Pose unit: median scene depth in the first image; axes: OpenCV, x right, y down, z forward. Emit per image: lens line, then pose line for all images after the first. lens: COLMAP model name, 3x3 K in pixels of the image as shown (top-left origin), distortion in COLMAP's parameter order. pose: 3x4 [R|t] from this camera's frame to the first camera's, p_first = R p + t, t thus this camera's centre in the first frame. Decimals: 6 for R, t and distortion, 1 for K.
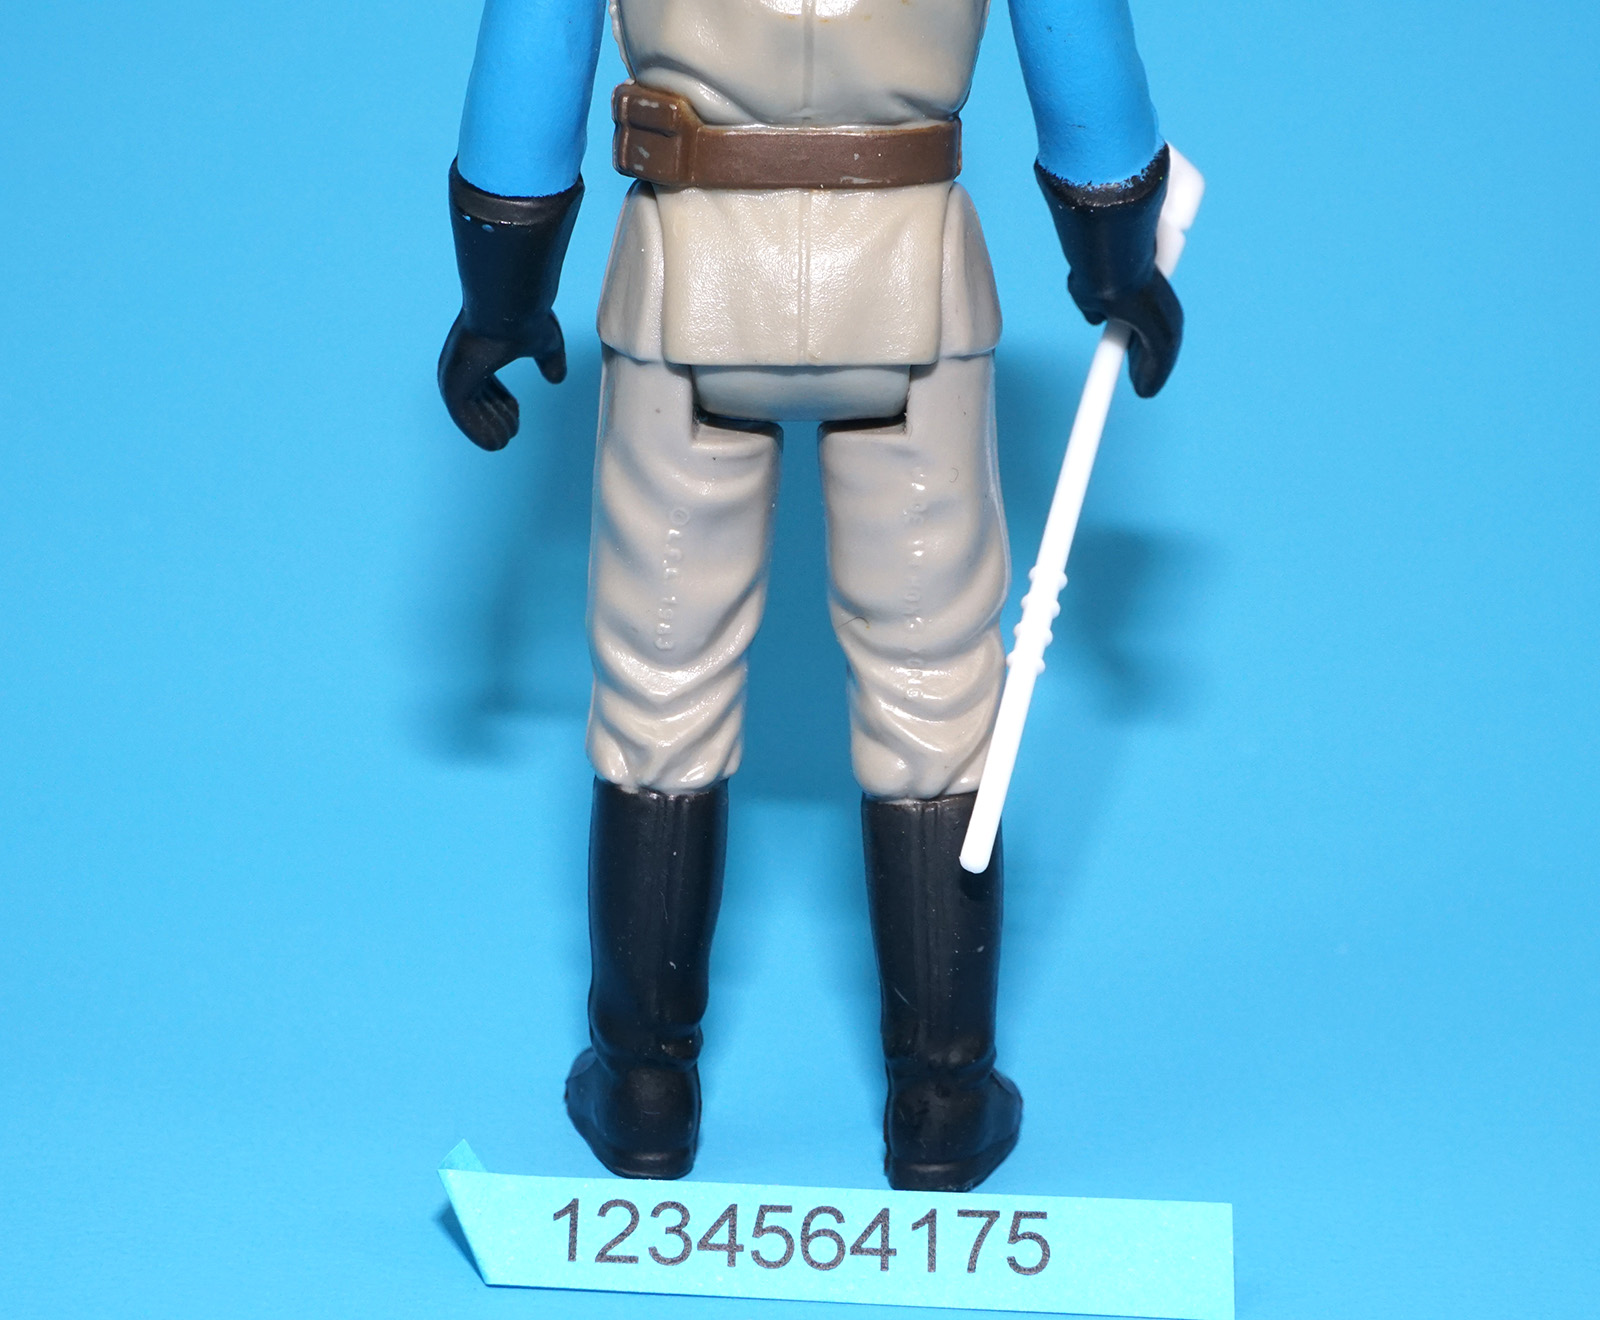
lens RADIAL K [[3737.0, 0, 807.9], [0, 3737.0, 655.4], [0, 0, 1]] dist [0.002548, 0.000000]
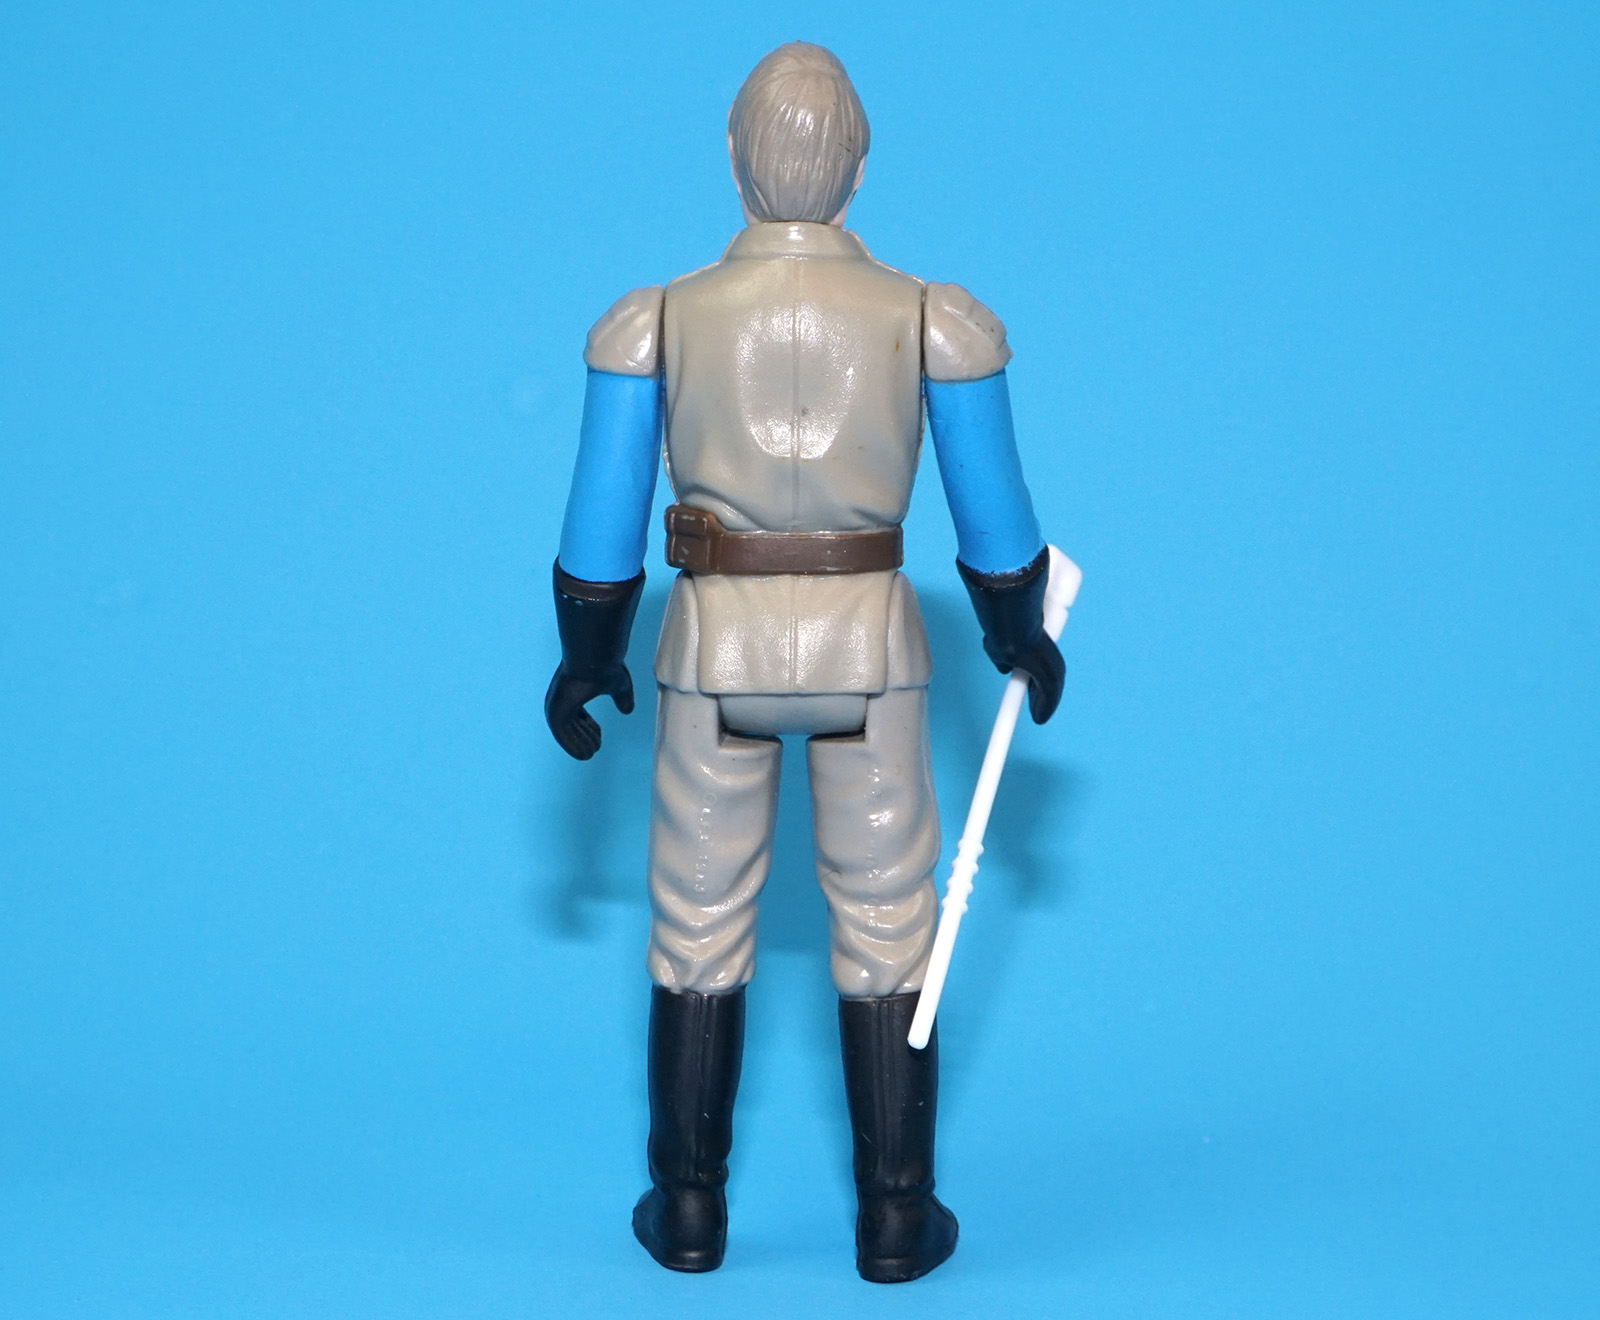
lens RADIAL K [[3326.2, 0, 797.1], [0, 3326.2, 659.9], [0, 0, 1]] dist [-0.152221, 0.000000]
pose [[0.999759, -0.004296, -0.021534, 0.026858], [0.001744, 0.993113, -0.117144, 0.058865], [0.021889, 0.117078, 0.992881, -0.281022]]
